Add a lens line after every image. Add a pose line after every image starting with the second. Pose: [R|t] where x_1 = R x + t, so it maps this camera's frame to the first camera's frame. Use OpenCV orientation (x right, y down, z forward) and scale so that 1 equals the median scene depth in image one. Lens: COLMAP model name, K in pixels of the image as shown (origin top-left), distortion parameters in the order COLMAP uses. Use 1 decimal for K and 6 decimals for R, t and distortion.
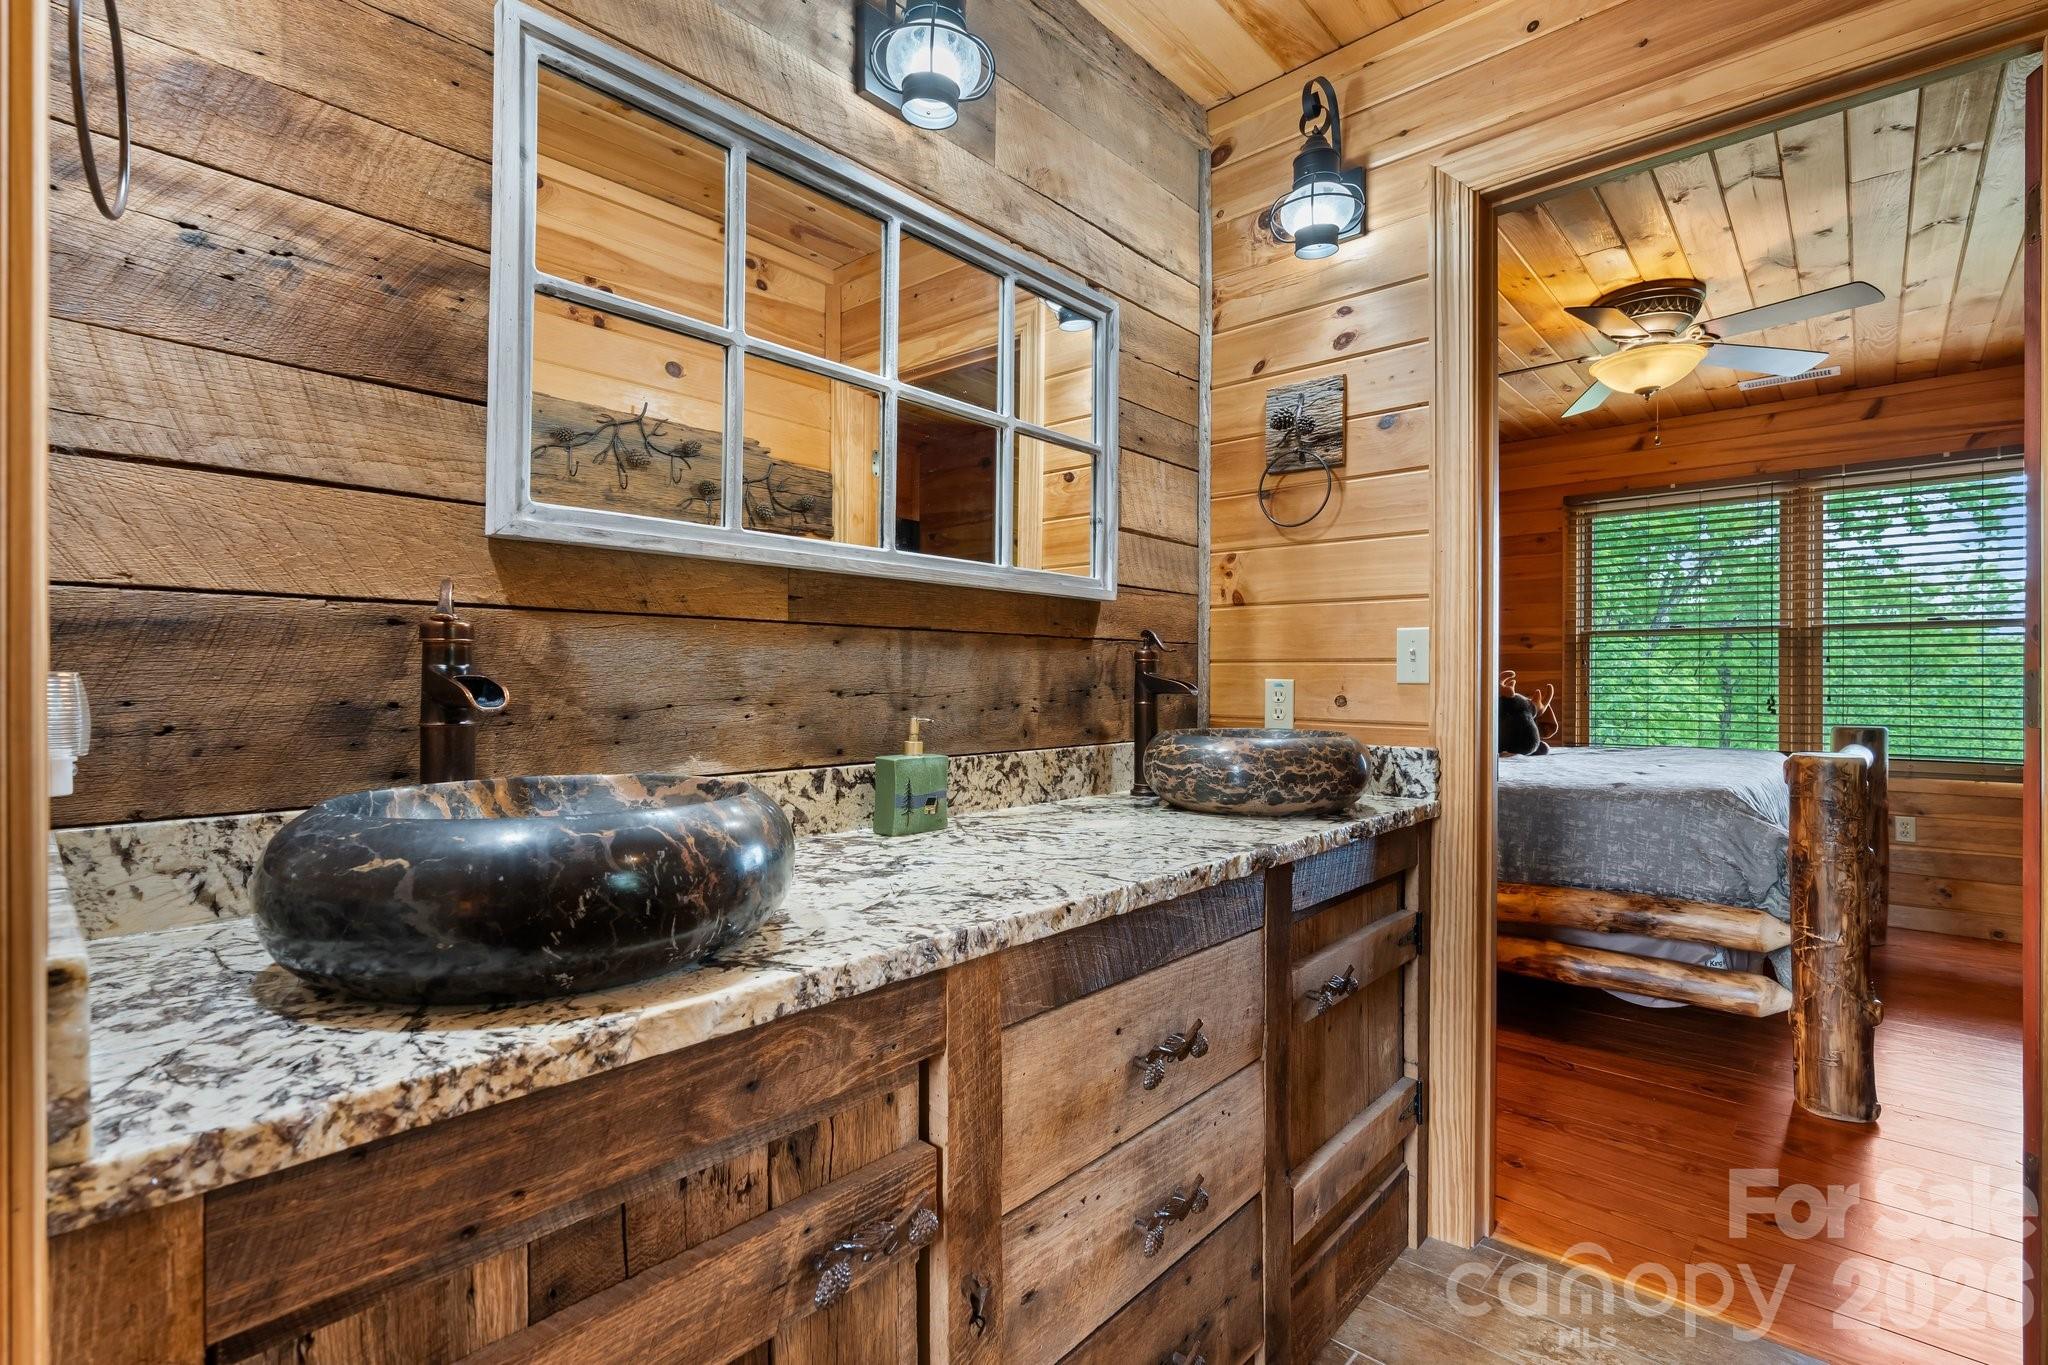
lens RADIAL K [[937.9, 0, 1024.1], [0, 937.9, 663.1], [0, 0, 1]] dist [-0.001752, 0.000076]
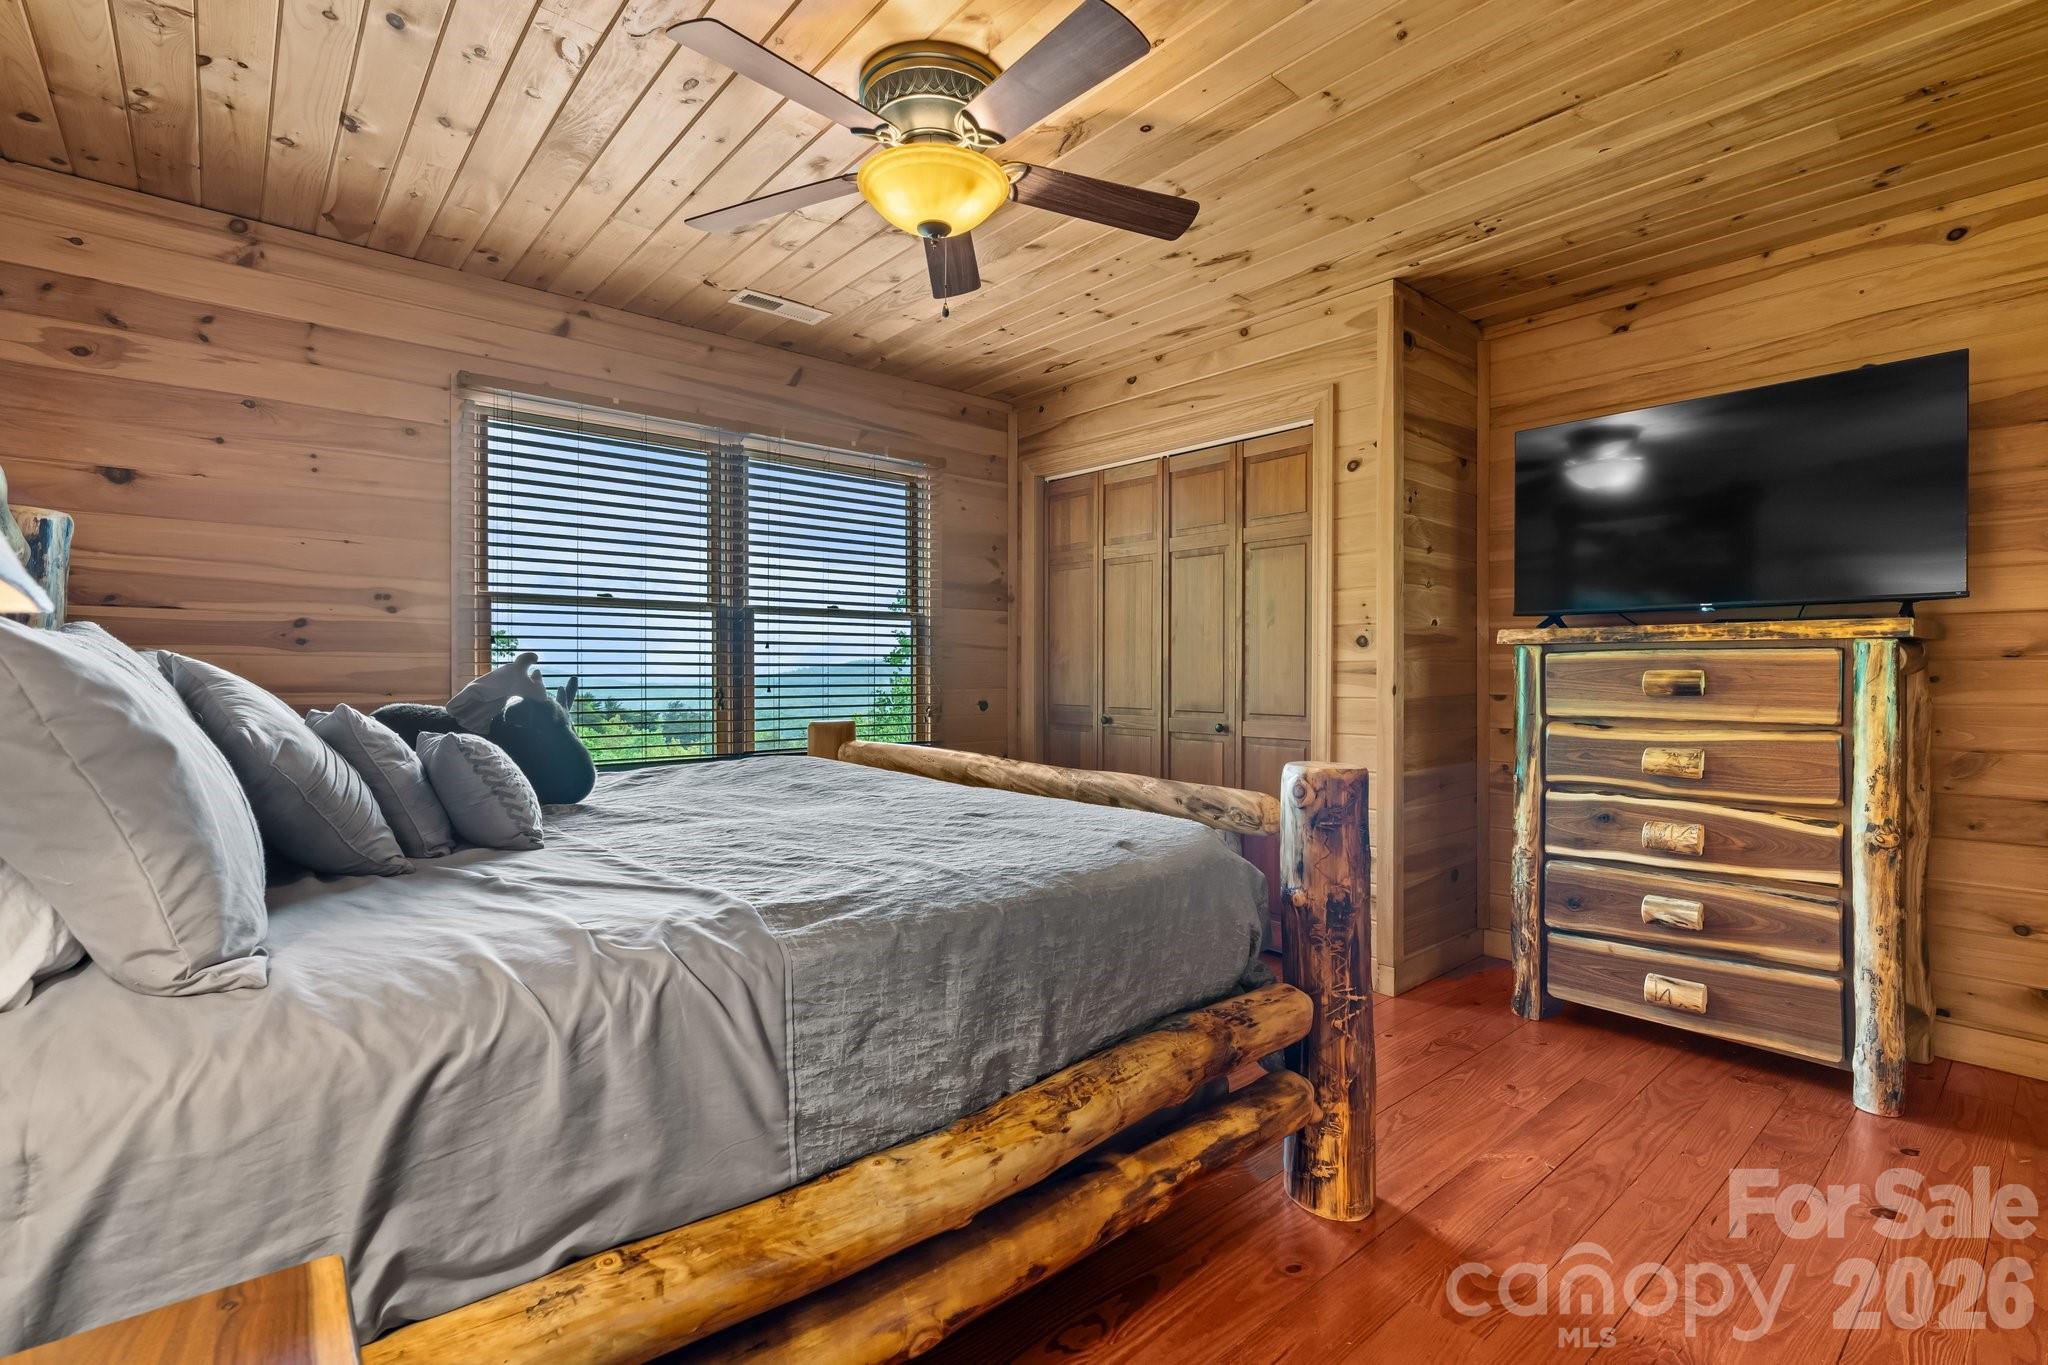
lens RADIAL K [[937.9, 0, 1024.1], [0, 937.9, 663.1], [0, 0, 1]] dist [-0.001752, 0.000076]
pose [[0.125753, 0.002674, 0.992058, 0.023344], [-0.020386, 0.999792, -0.000111, 0.014861], [-0.991852, -0.020210, 0.125782, 1.169876]]
